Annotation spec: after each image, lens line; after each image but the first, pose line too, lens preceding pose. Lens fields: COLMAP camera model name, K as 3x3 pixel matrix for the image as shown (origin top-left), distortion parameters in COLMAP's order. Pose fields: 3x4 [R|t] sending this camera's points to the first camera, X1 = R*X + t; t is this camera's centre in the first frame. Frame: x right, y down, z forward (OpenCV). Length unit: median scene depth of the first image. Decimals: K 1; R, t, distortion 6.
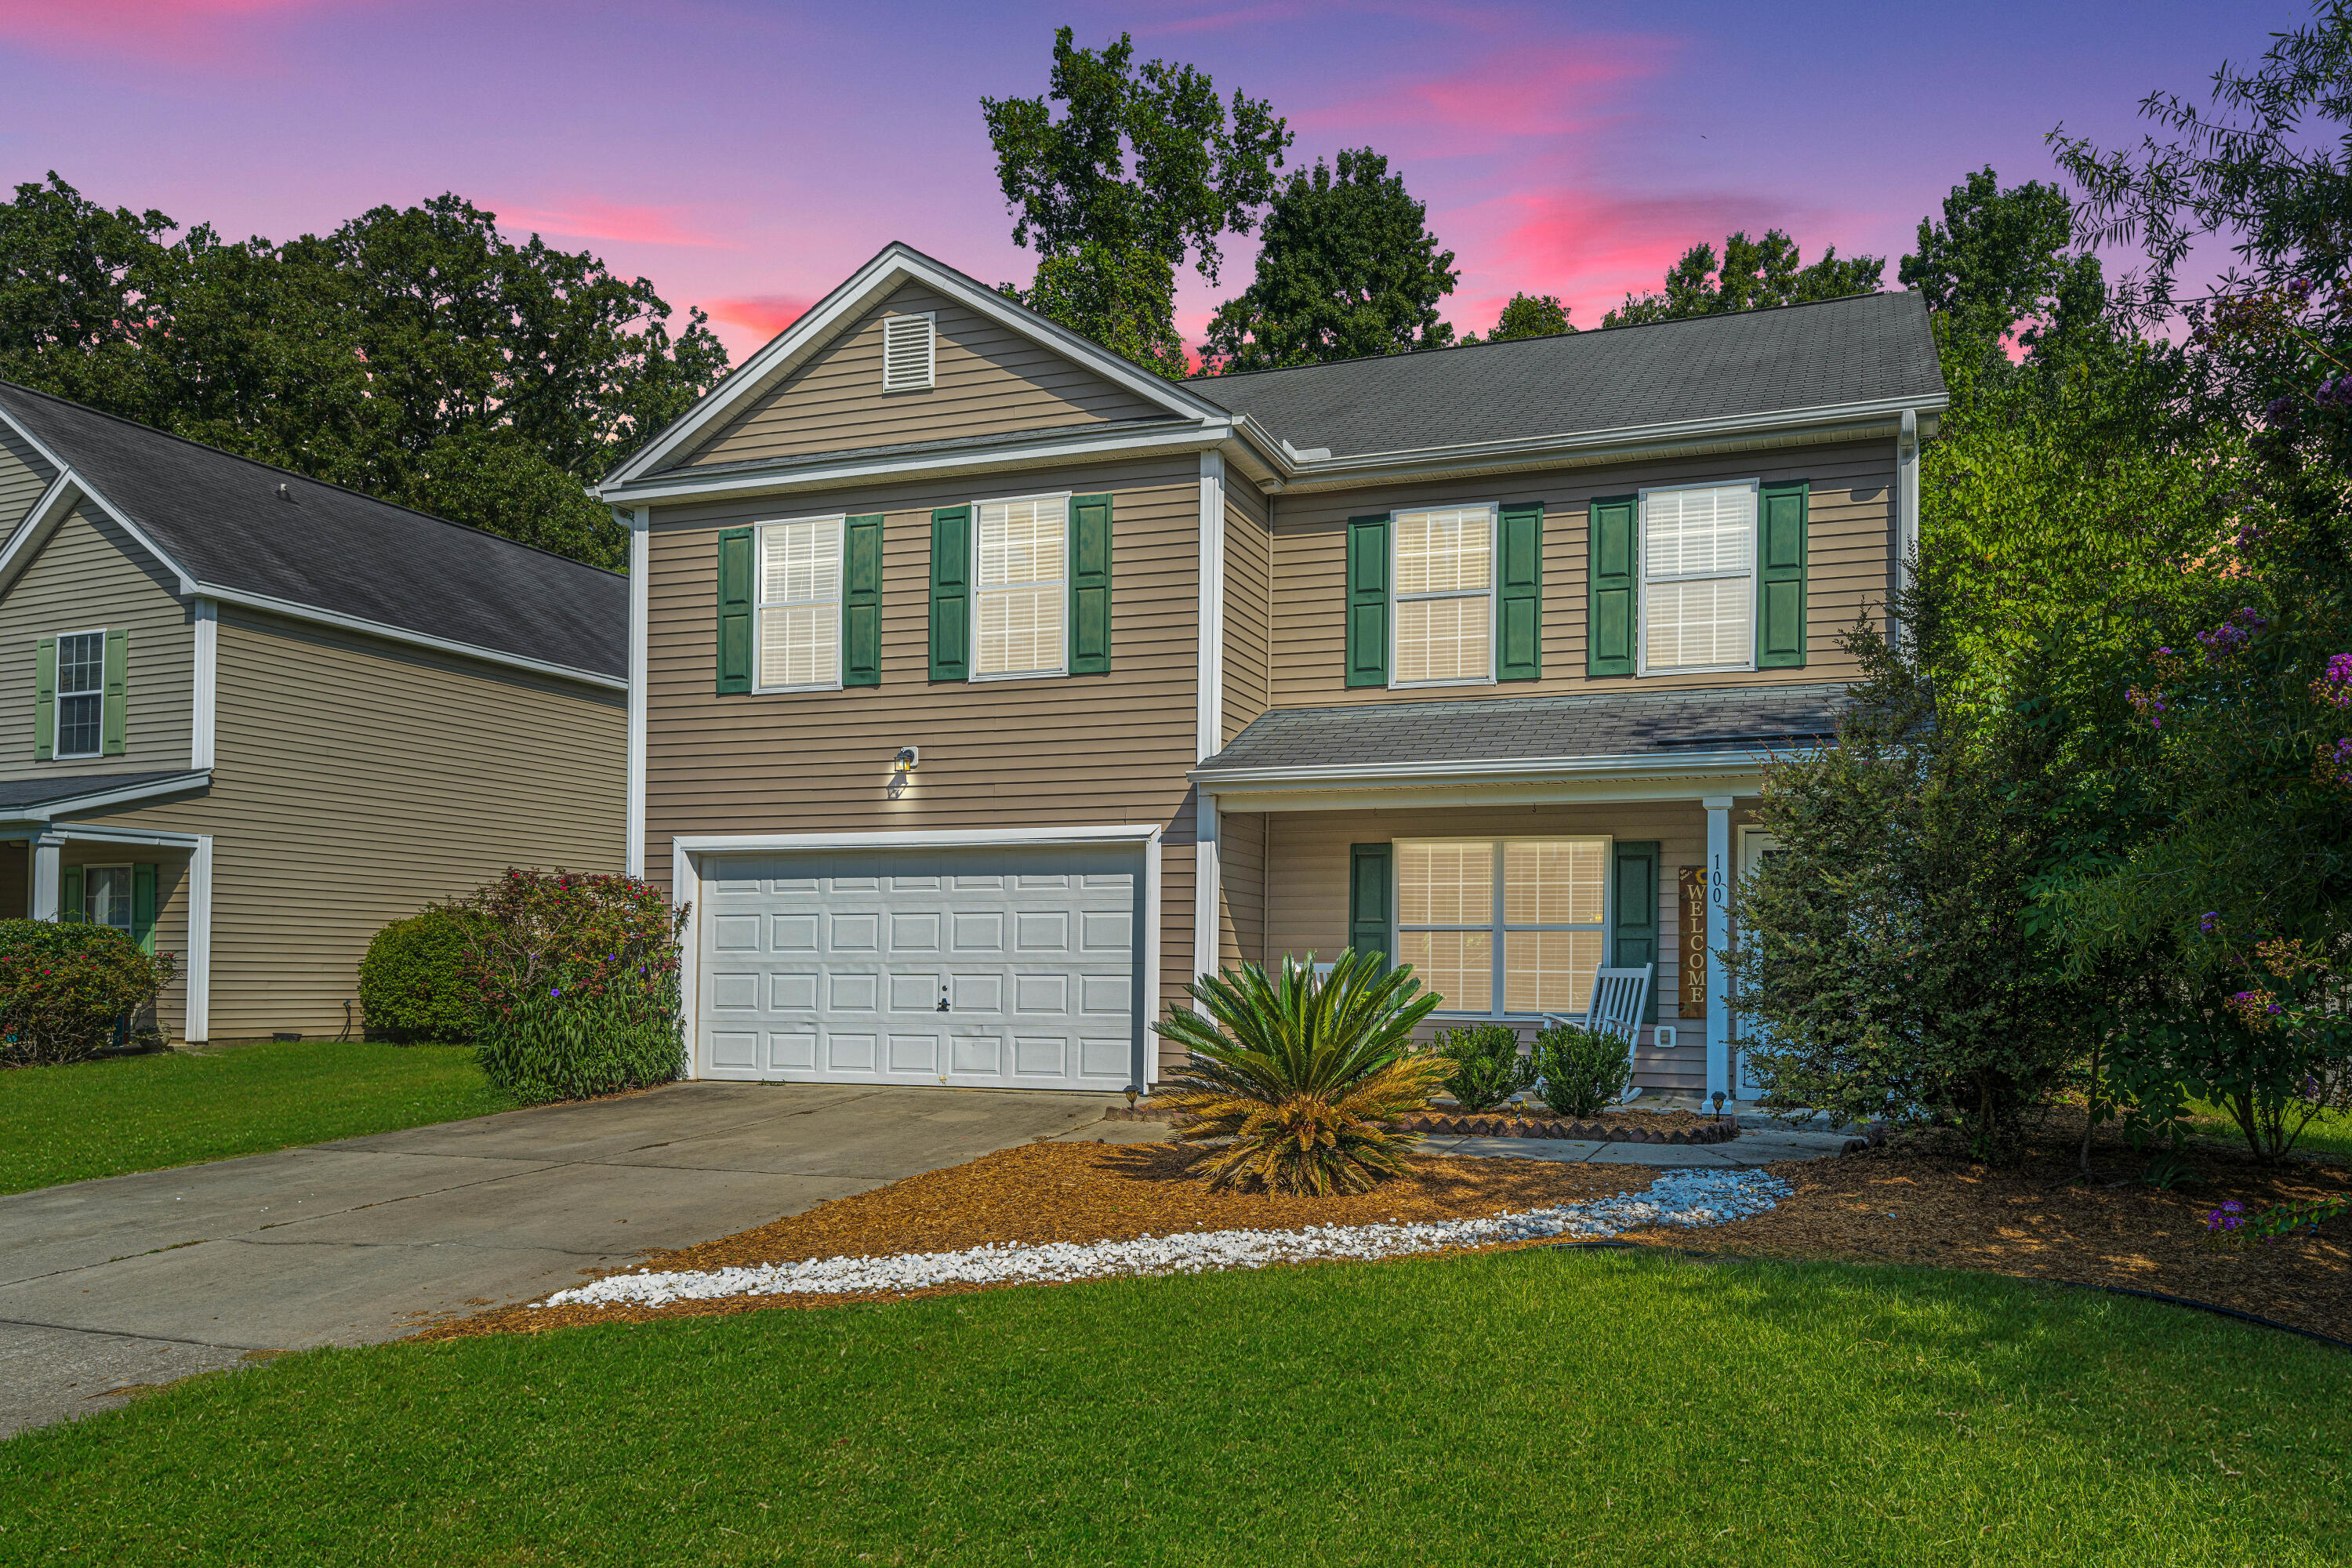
lens RADIAL K [[1405.1, 0, 1264.2], [0, 1405.1, 954.0], [0, 0, 1]] dist [0.015757, 0.002013]
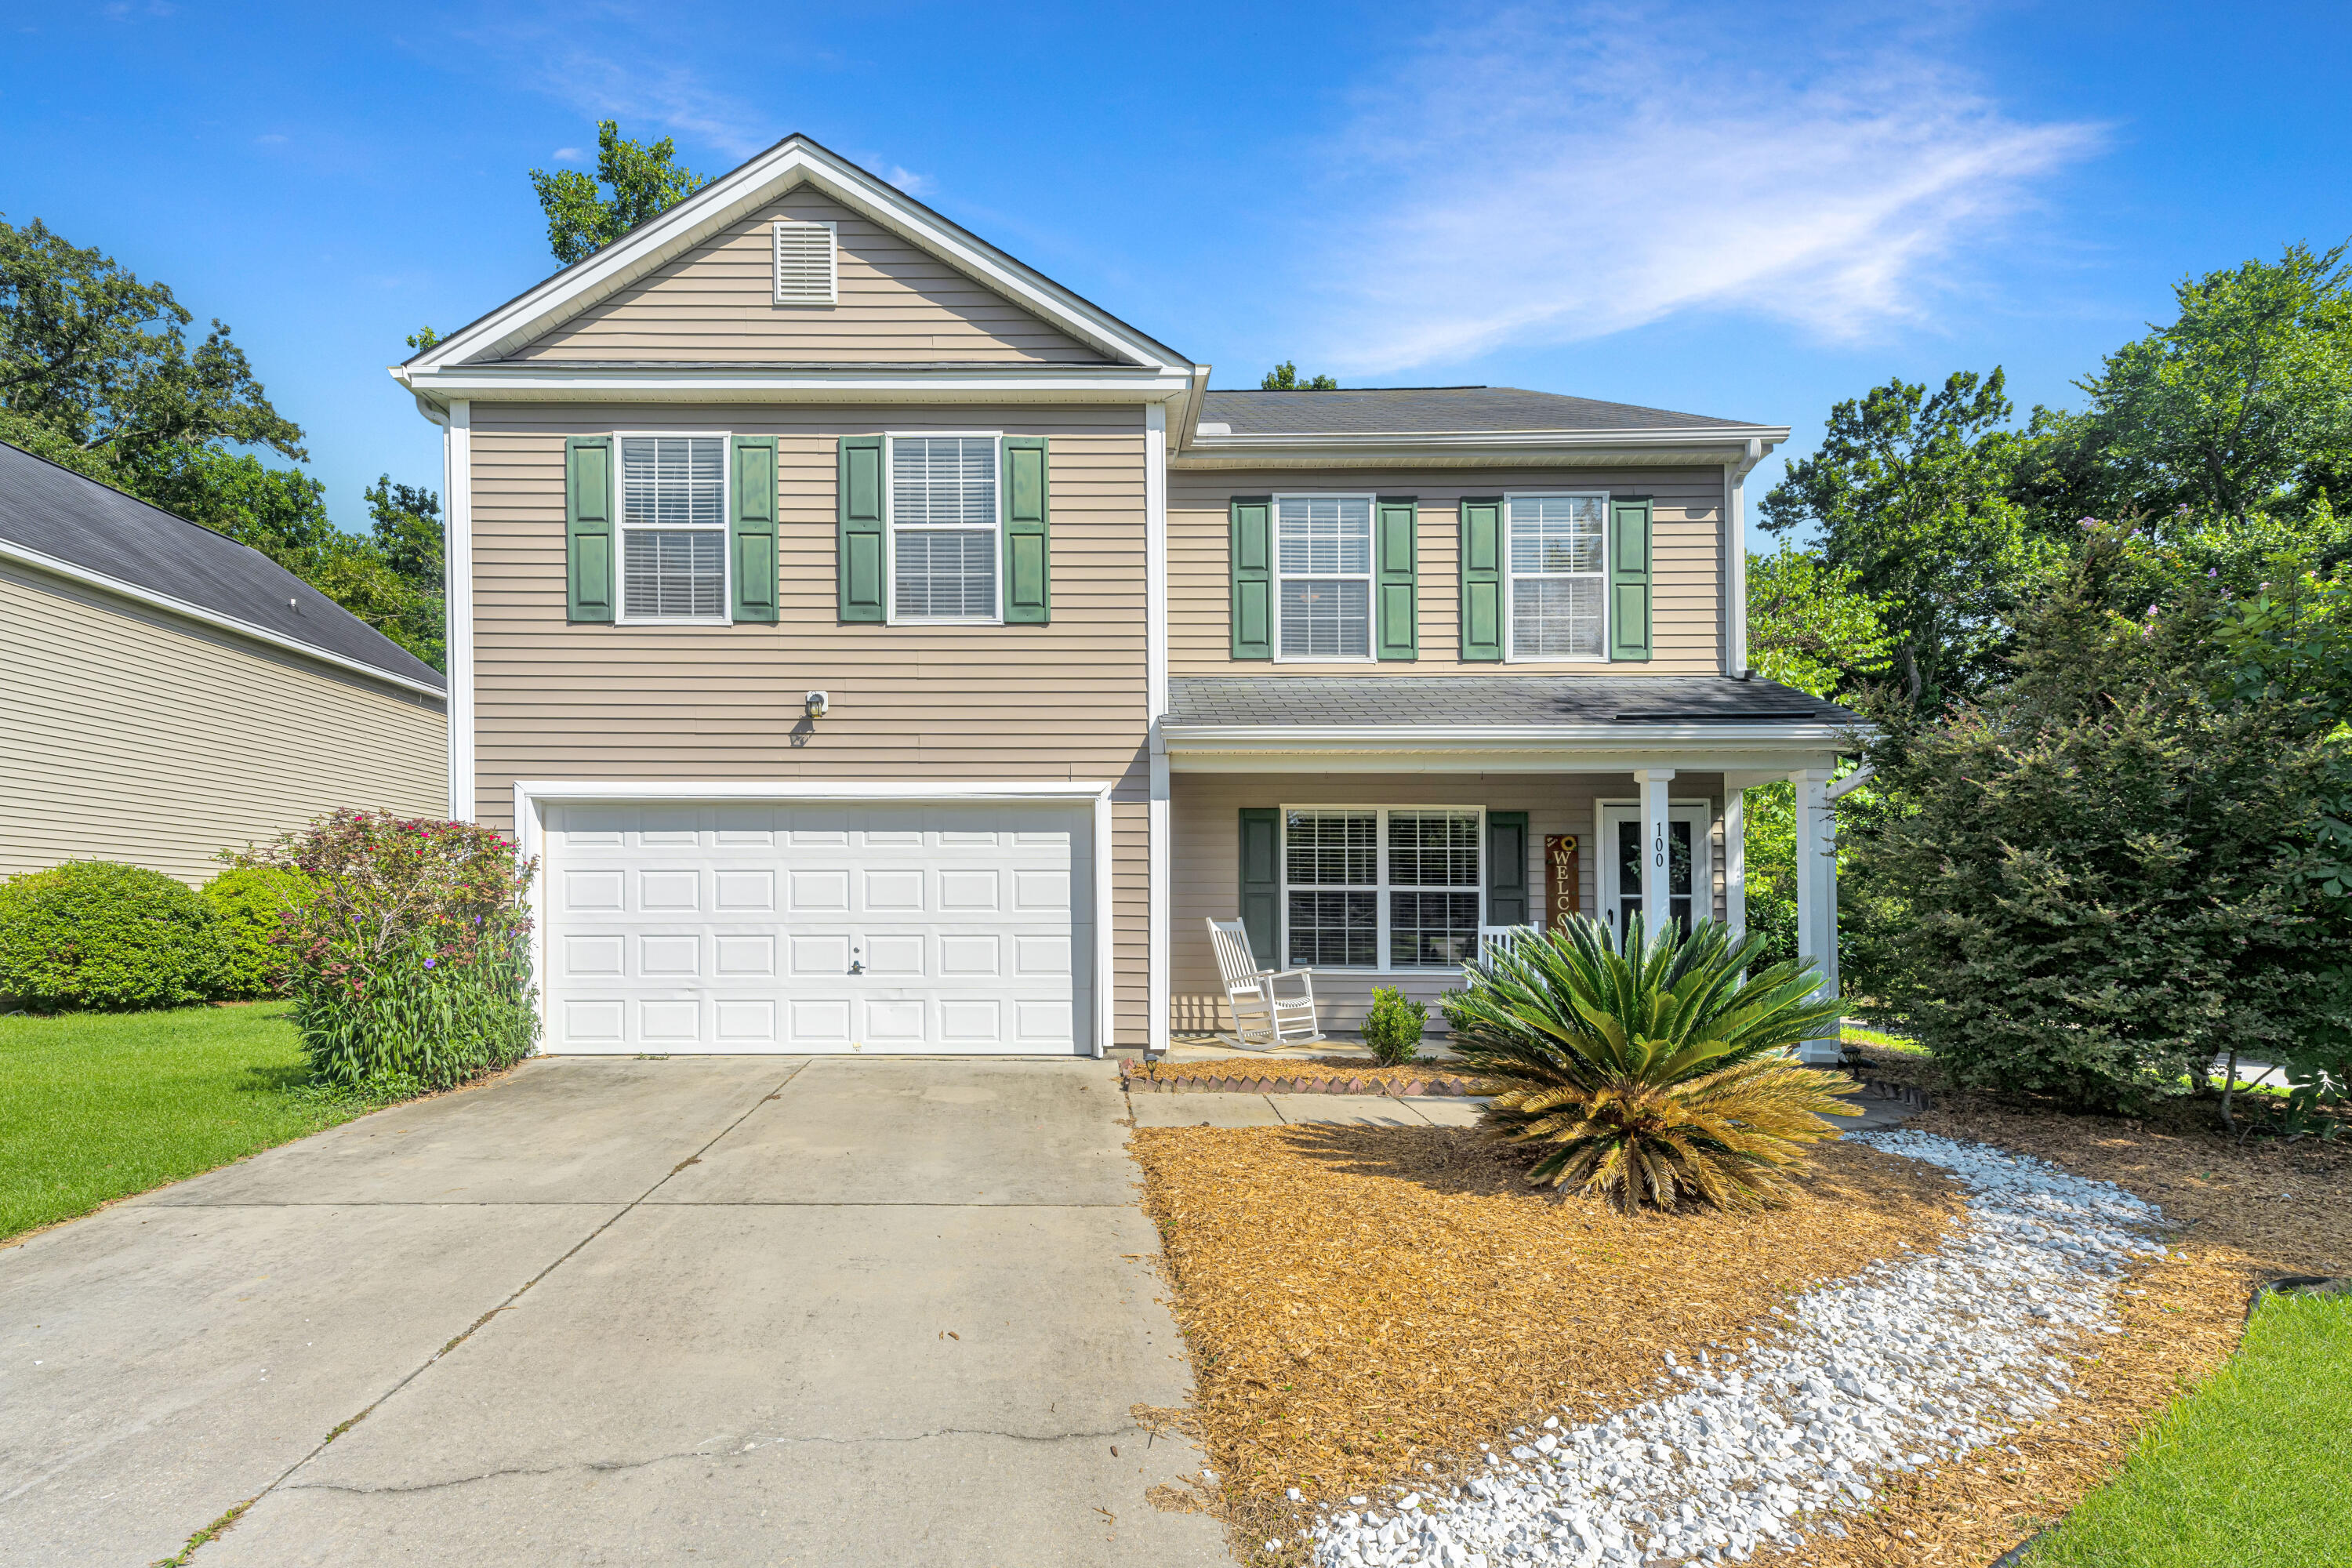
lens RADIAL K [[1038.1, 0, 1030.1], [0, 1038.1, 921.6], [0, 0, 1]] dist [0.021699, 0.000203]
pose [[0.960065, -0.003979, 0.279747, -0.317105], [0.000299, 0.999913, 0.013195, -0.003974], [-0.279776, -0.012584, 0.959983, 0.306639]]
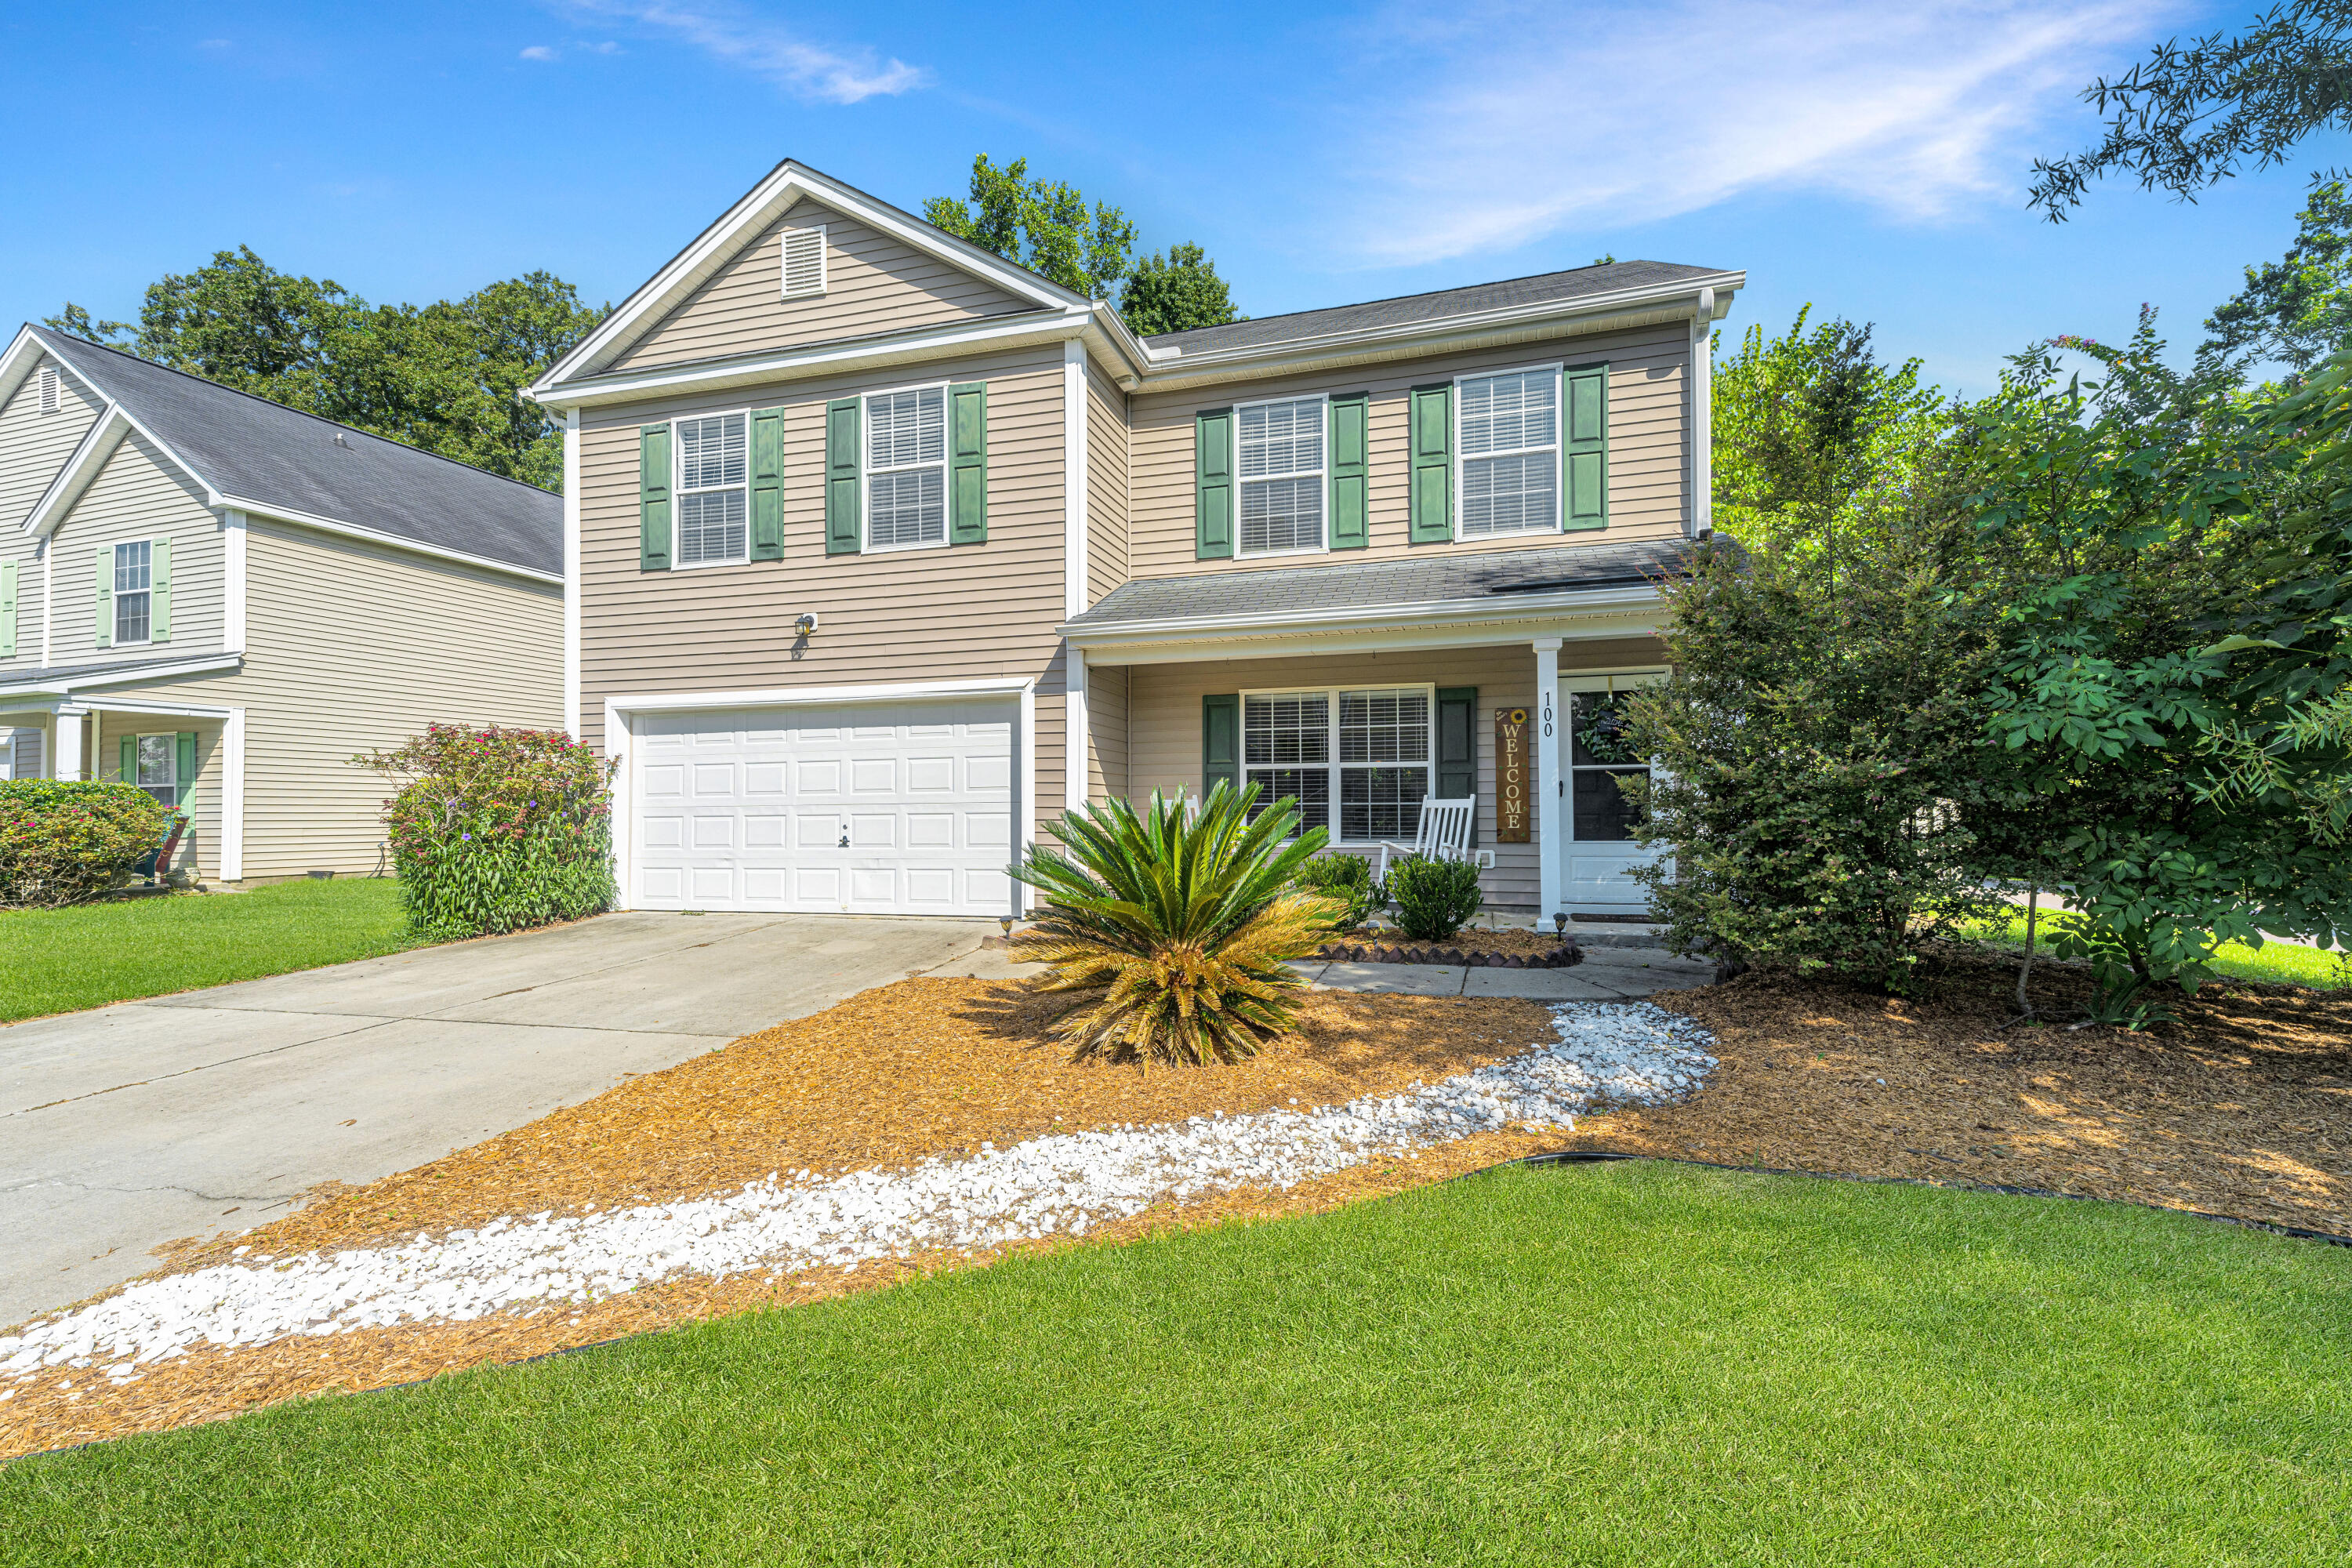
lens RADIAL K [[929.3, 0, 1154.7], [0, 929.3, 799.4], [0, 0, 1]] dist [0.027279, -0.000251]
pose [[0.999392, -0.014661, 0.031642, -0.002765], [0.014617, 0.999892, 0.001614, 0.004898], [-0.031662, -0.001151, 0.999498, 0.250769]]
